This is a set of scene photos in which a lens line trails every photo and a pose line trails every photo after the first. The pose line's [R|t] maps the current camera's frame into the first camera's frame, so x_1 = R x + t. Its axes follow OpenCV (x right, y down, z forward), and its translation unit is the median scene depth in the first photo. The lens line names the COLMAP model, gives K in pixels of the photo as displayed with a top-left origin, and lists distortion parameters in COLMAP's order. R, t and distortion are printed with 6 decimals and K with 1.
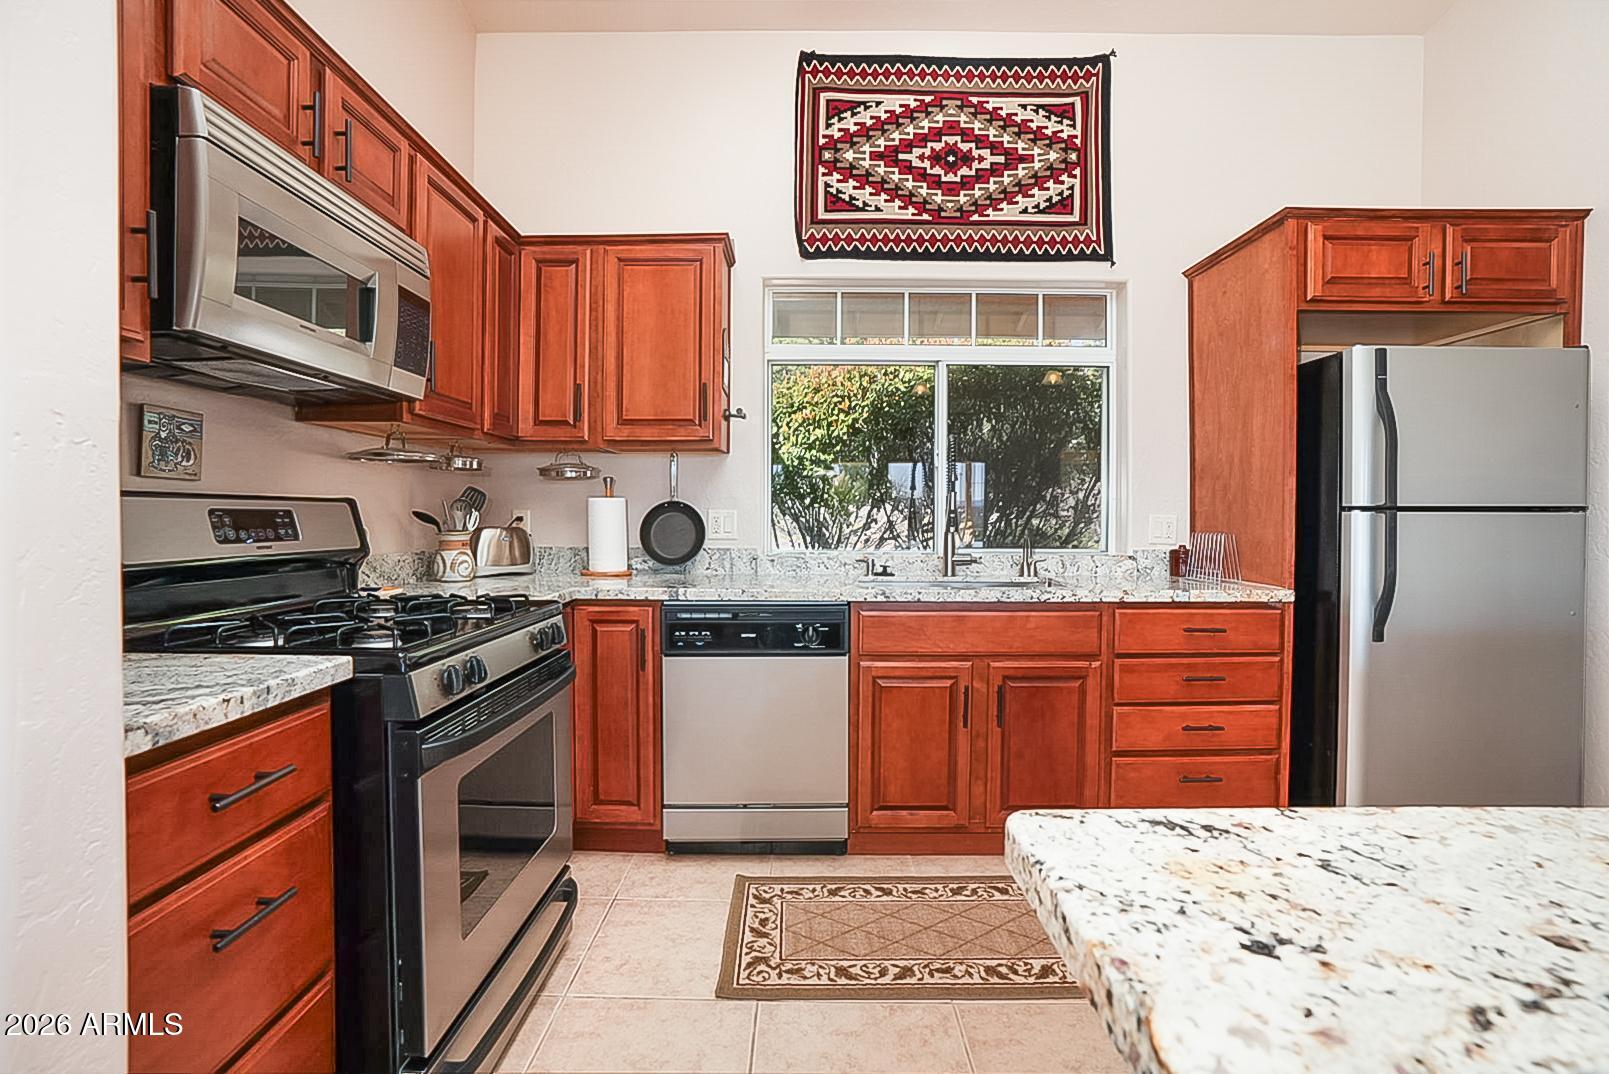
lens RADIAL K [[748.0, 0, 792.2], [0, 748.0, 524.0], [0, 0, 1]] dist [-0.065070, 0.026628]
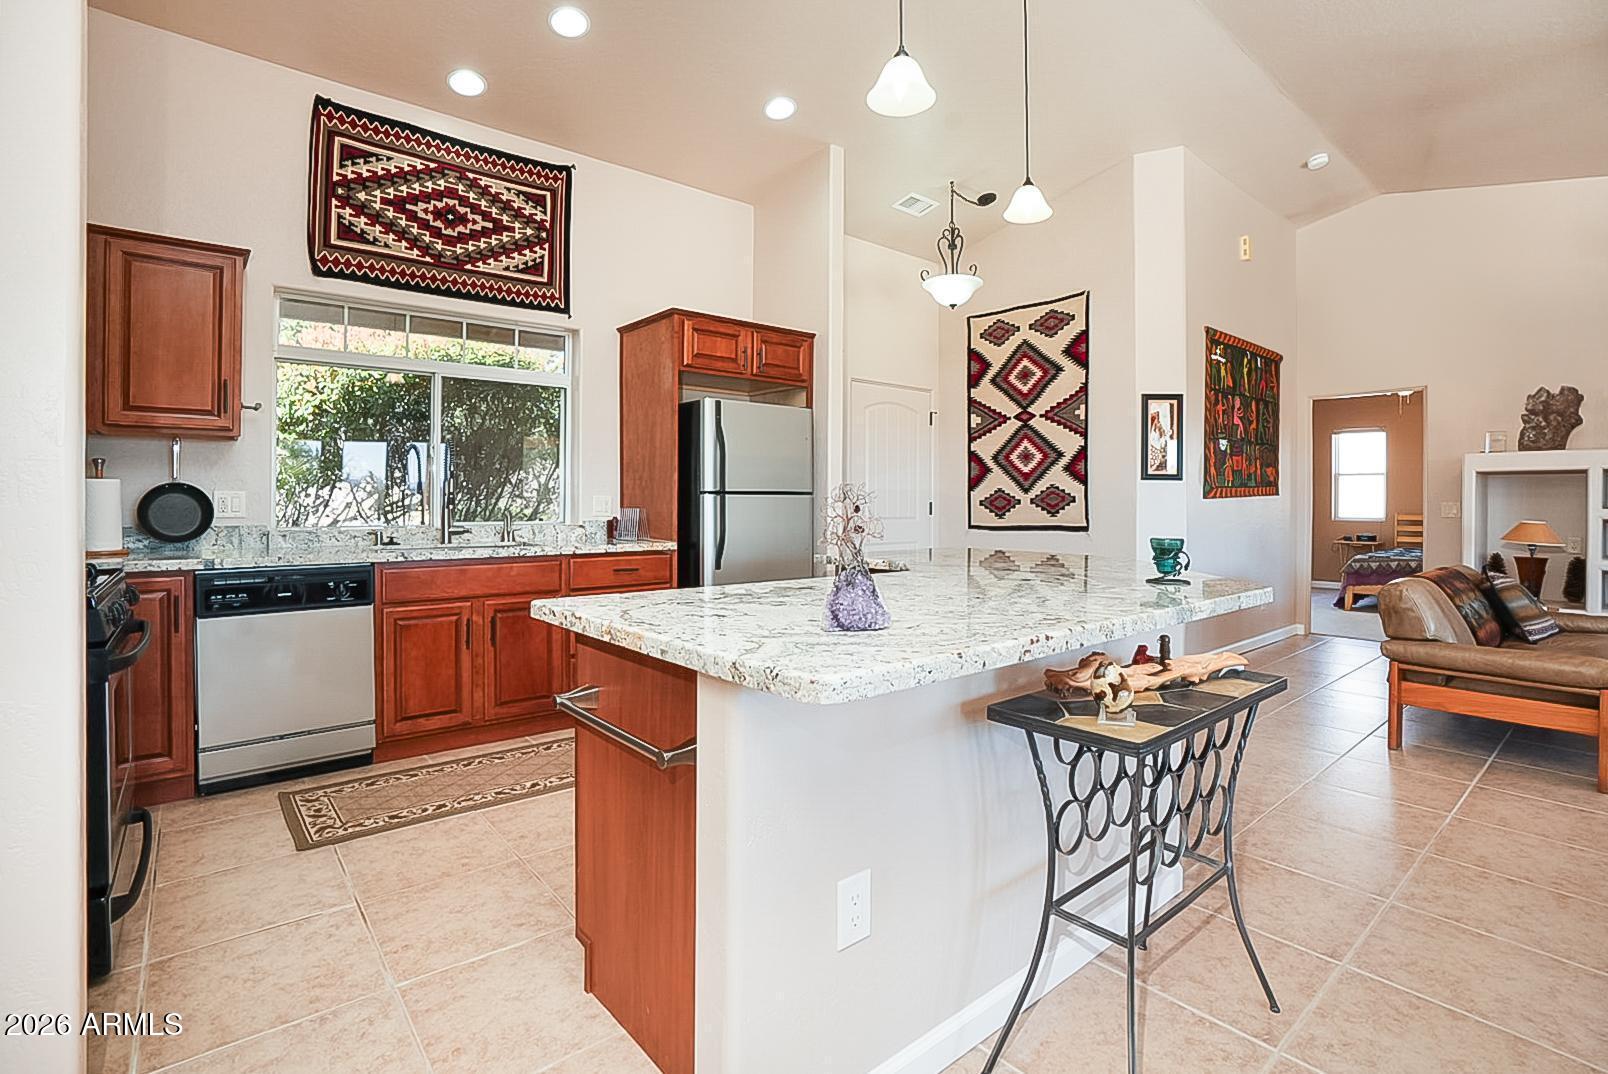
lens RADIAL K [[747.5, 0, 795.4], [0, 747.5, 502.4], [0, 0, 1]] dist [-0.065070, 0.026628]
pose [[0.761787, -0.003992, 0.647815, -0.153780], [0.005380, 0.999986, -0.000164, 0.002677], [-0.647805, 0.003610, 0.761798, -0.357679]]
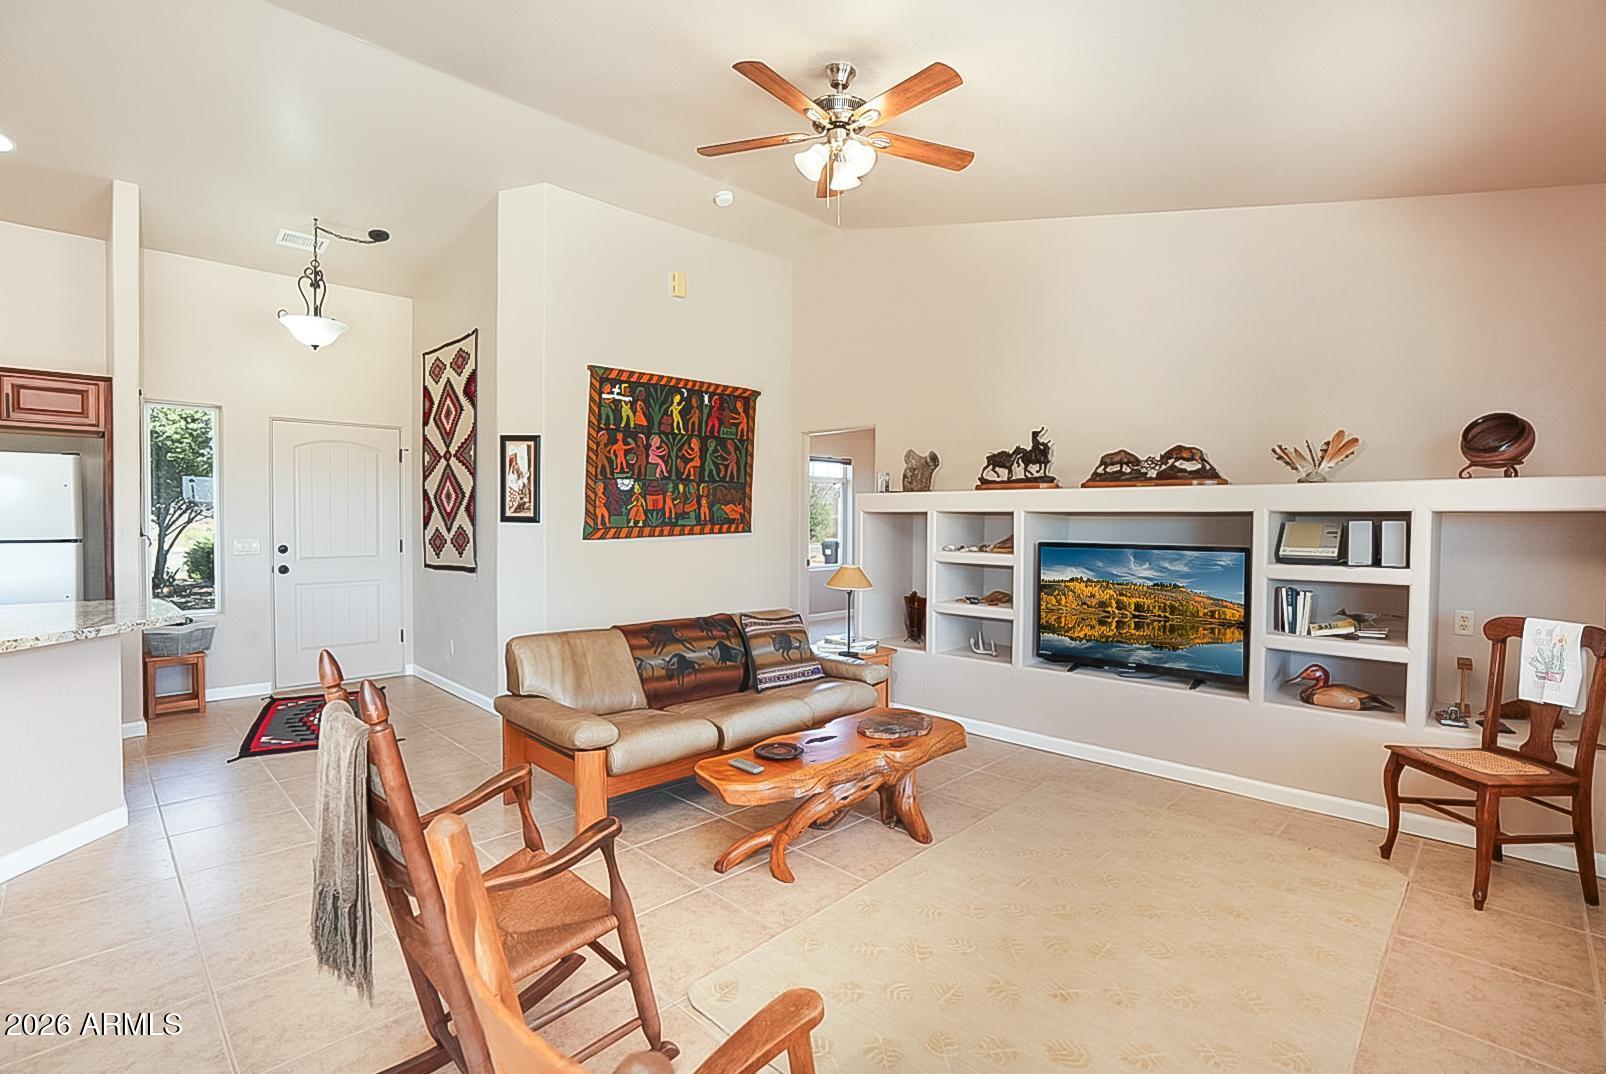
lens RADIAL K [[746.6, 0, 791.6], [0, 746.6, 526.5], [0, 0, 1]] dist [-0.065070, 0.026628]
pose [[0.701213, -0.011126, 0.712865, 0.795871], [0.007731, 0.999938, 0.008002, -0.042505], [-0.712910, -0.000100, 0.701256, -1.214657]]
